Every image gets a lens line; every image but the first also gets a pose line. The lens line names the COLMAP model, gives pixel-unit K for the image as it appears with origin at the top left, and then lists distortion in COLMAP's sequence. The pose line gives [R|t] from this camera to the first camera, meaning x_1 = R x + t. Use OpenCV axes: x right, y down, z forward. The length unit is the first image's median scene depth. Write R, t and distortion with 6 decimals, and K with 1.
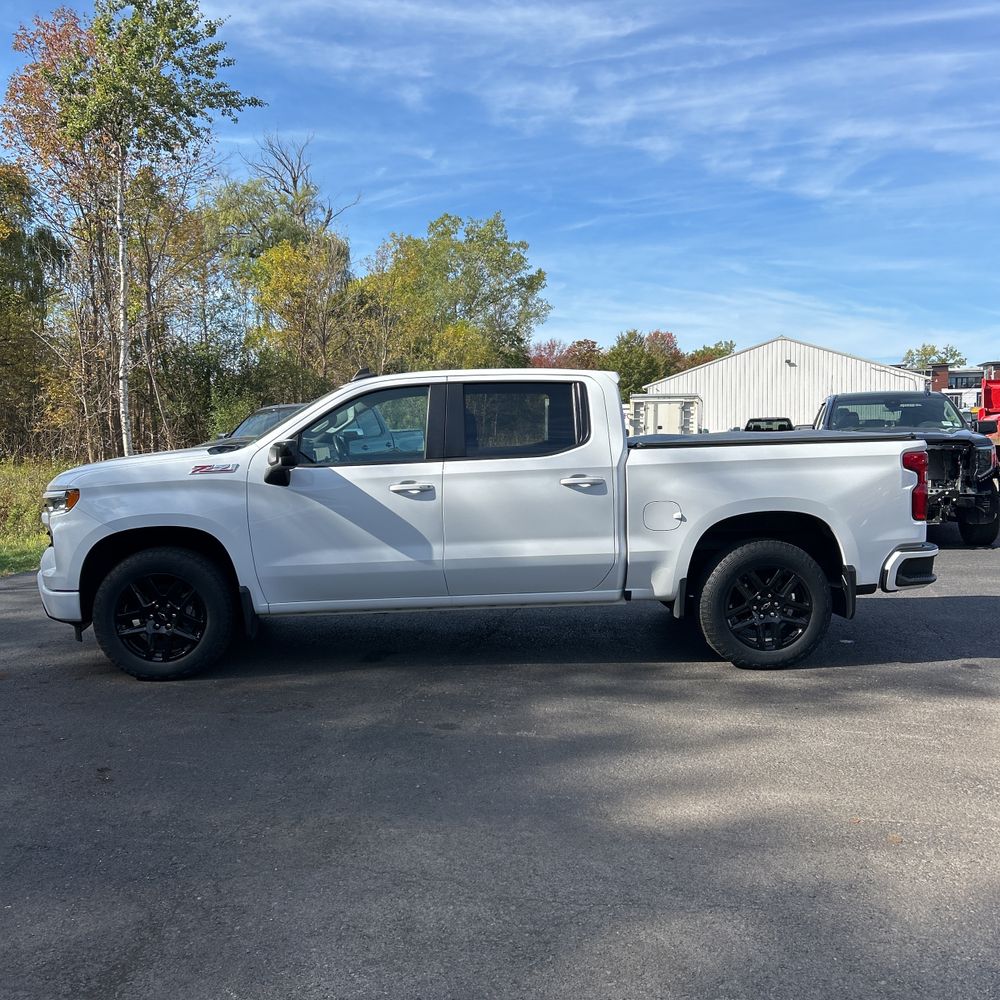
lens RADIAL K [[1011.1, 0, 499.1], [0, 1011.1, 483.7], [0, 0, 1]] dist [0.137275, -0.141989]
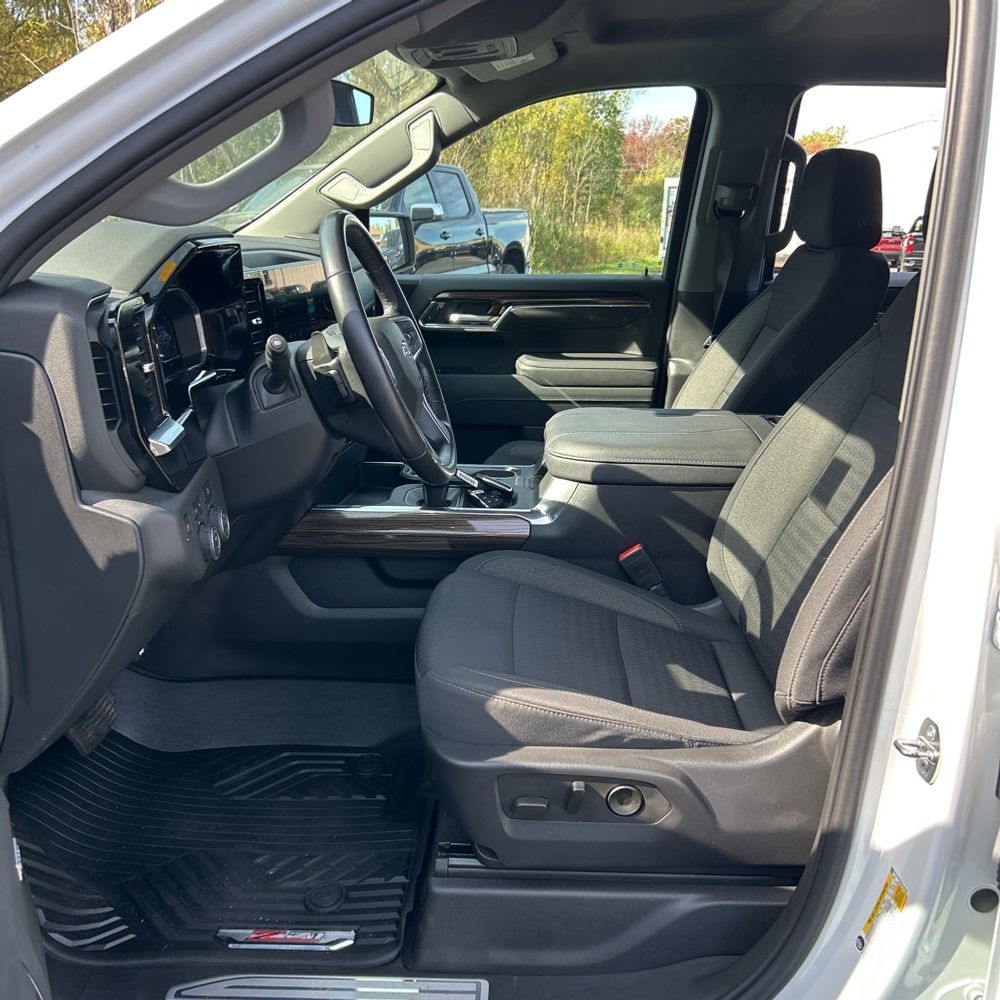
lens RADIAL K [[1005.6, 0, 483.8], [0, 1005.6, 501.2], [0, 0, 1]] dist [0.131379, -0.350554]
pose [[0.994884, 0.069700, -0.073124, -0.118899], [-0.051770, 0.973348, 0.223414, -0.040267], [0.086747, -0.218485, 0.971977, 0.830597]]
